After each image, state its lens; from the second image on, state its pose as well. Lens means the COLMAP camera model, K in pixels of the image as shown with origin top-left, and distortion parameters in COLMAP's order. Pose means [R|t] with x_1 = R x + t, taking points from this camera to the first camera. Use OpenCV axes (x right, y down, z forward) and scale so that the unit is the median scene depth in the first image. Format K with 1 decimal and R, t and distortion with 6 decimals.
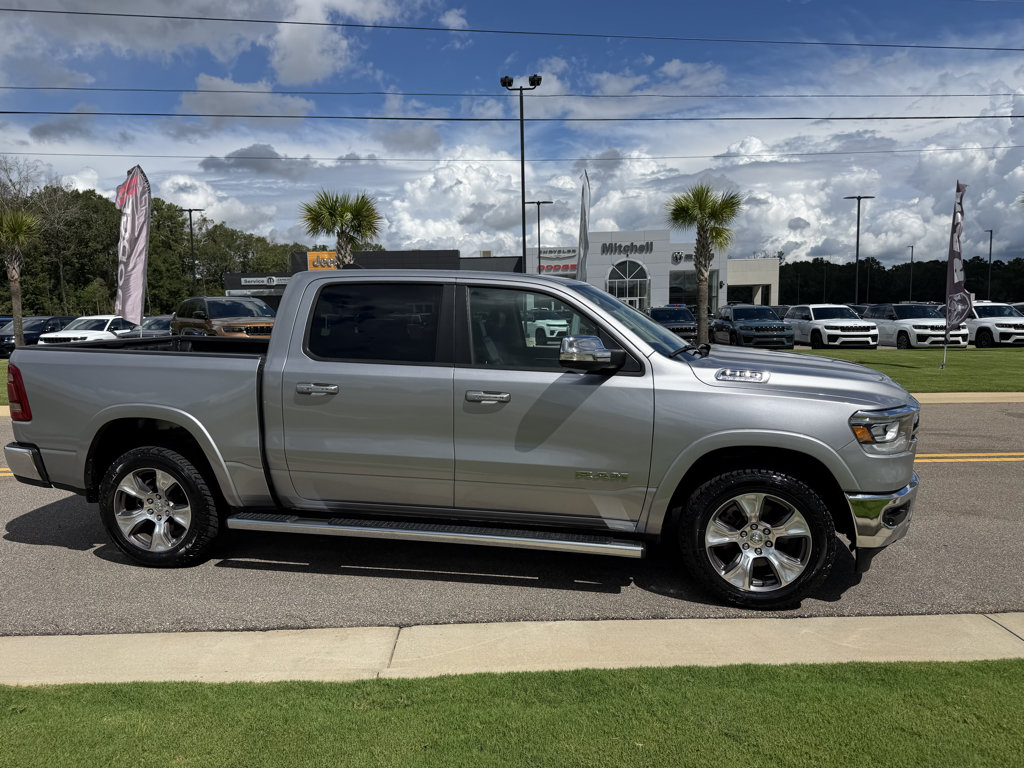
lens RADIAL K [[722.6, 0, 515.0], [0, 722.6, 388.6], [0, 0, 1]] dist [0.041557, -0.052153]
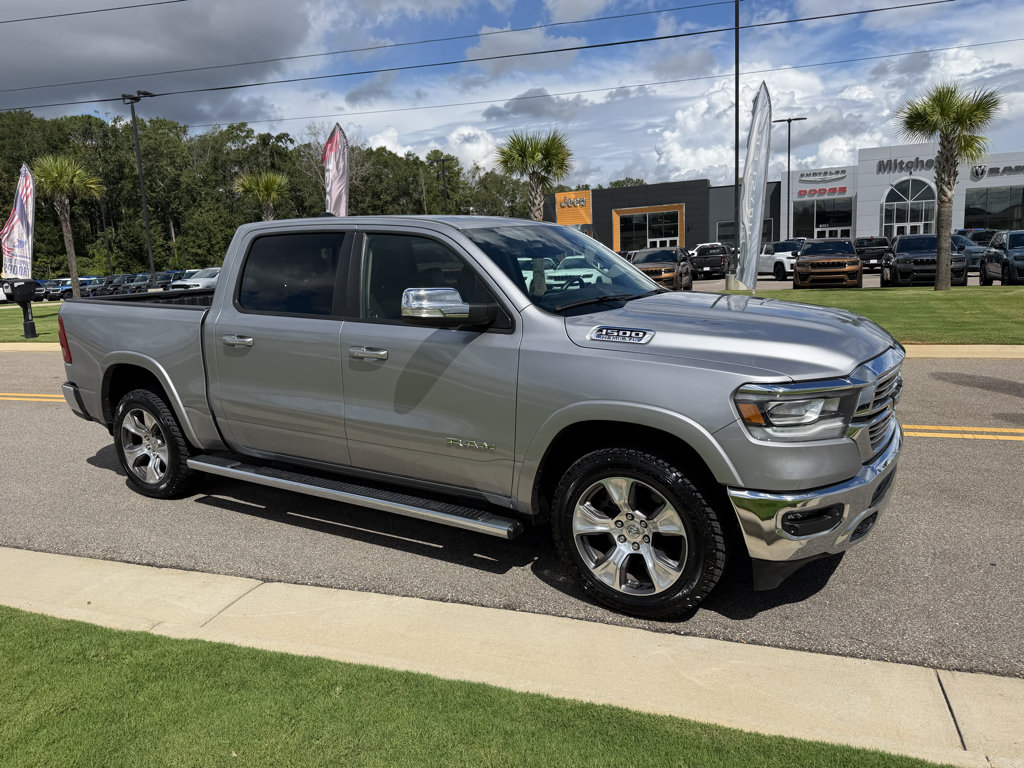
lens RADIAL K [[722.6, 0, 515.9], [0, 722.6, 379.9], [0, 0, 1]] dist [0.041557, -0.052153]
pose [[0.934608, 0.034026, -0.354049, 0.087255], [-0.007842, 0.997143, 0.075130, -0.004701], [0.355594, -0.067440, 0.932204, 0.034677]]
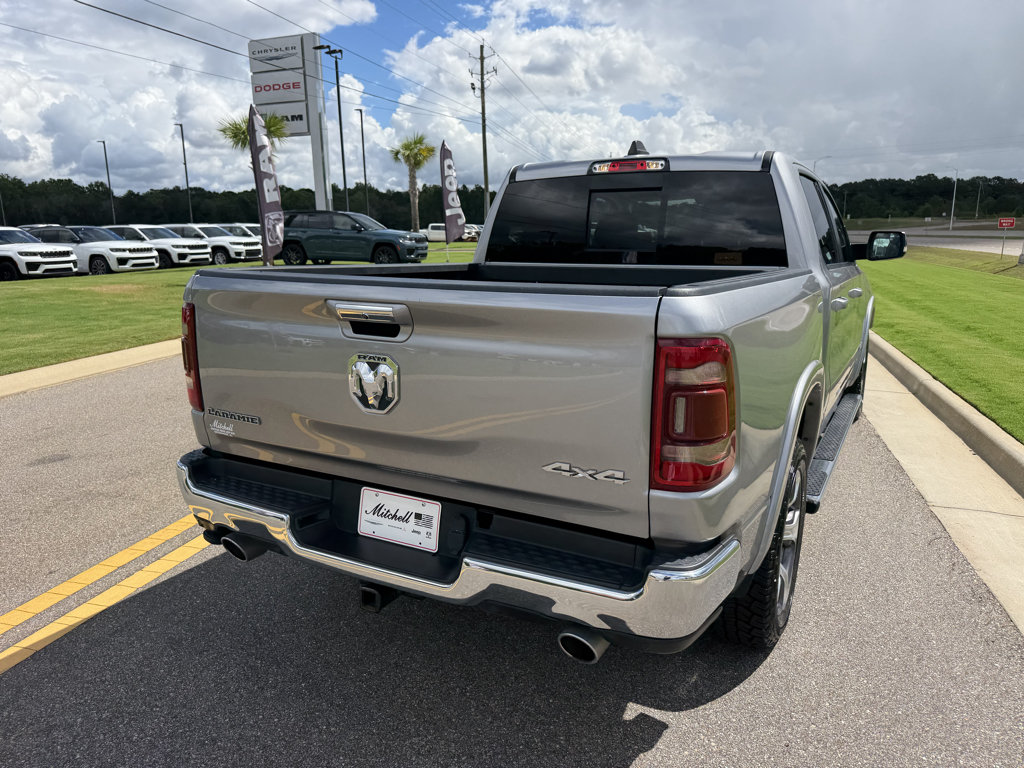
lens RADIAL K [[722.6, 0, 511.1], [0, 722.6, 390.1], [0, 0, 1]] dist [0.041557, -0.052153]
pose [[0.302567, -0.204834, 0.930858, -0.225091], [0.111385, 0.977542, 0.178902, -0.017800], [-0.946597, 0.049554, 0.318587, 0.208768]]
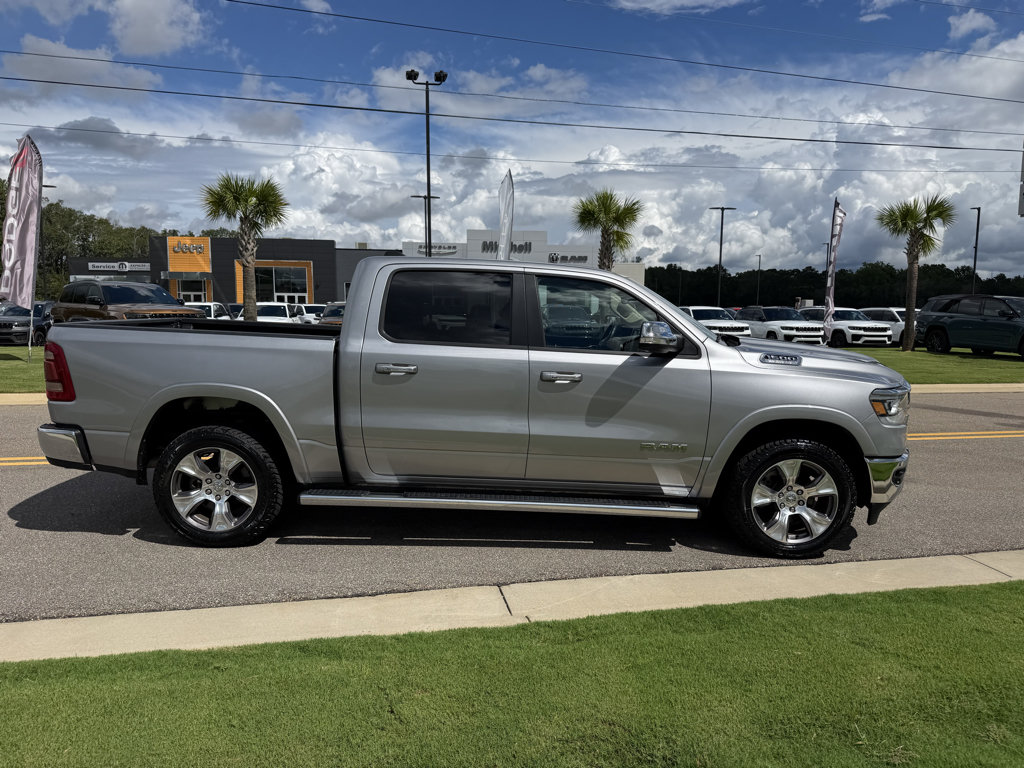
lens RADIAL K [[722.6, 0, 515.1], [0, 722.6, 387.7], [0, 0, 1]] dist [0.041557, -0.052153]
pose [[0.982682, 0.003224, 0.185273, -0.057051], [-0.003814, 0.999989, 0.002830, 0.004630], [-0.185262, -0.003488, 0.982683, -0.011953]]
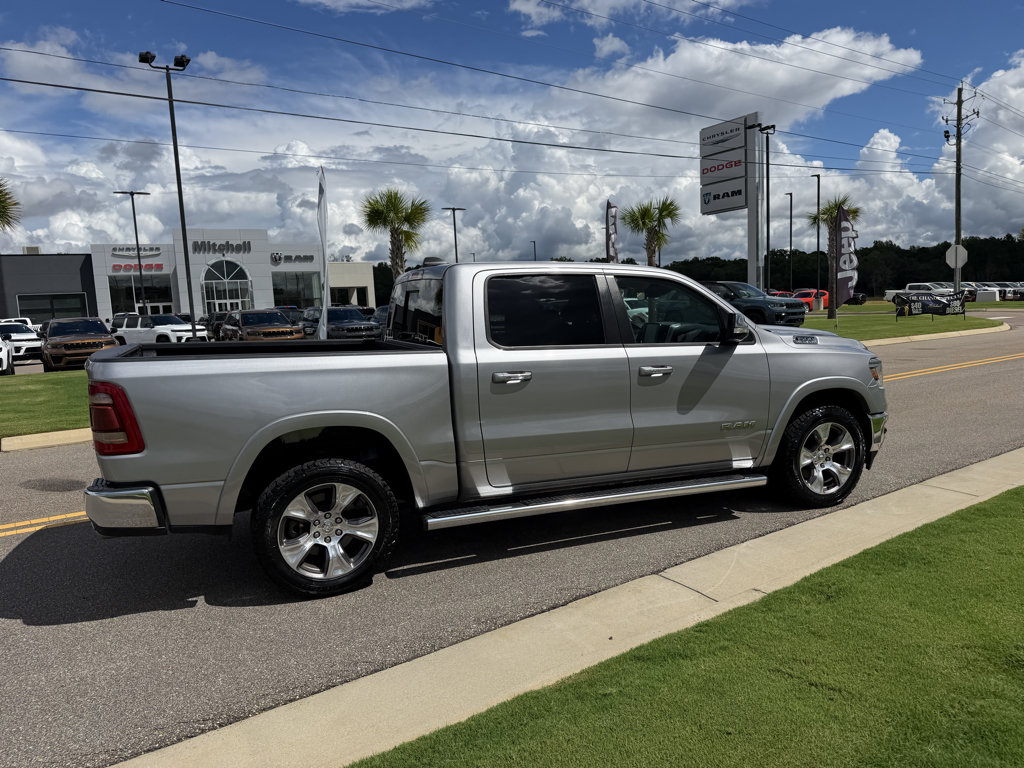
lens RADIAL K [[722.6, 0, 513.1], [0, 722.6, 390.6], [0, 0, 1]] dist [0.041557, -0.052153]
pose [[0.834080, -0.088384, 0.544516, -0.159467], [0.089057, 0.995708, 0.025203, -0.001087], [-0.544407, 0.027472, 0.838371, 0.027452]]
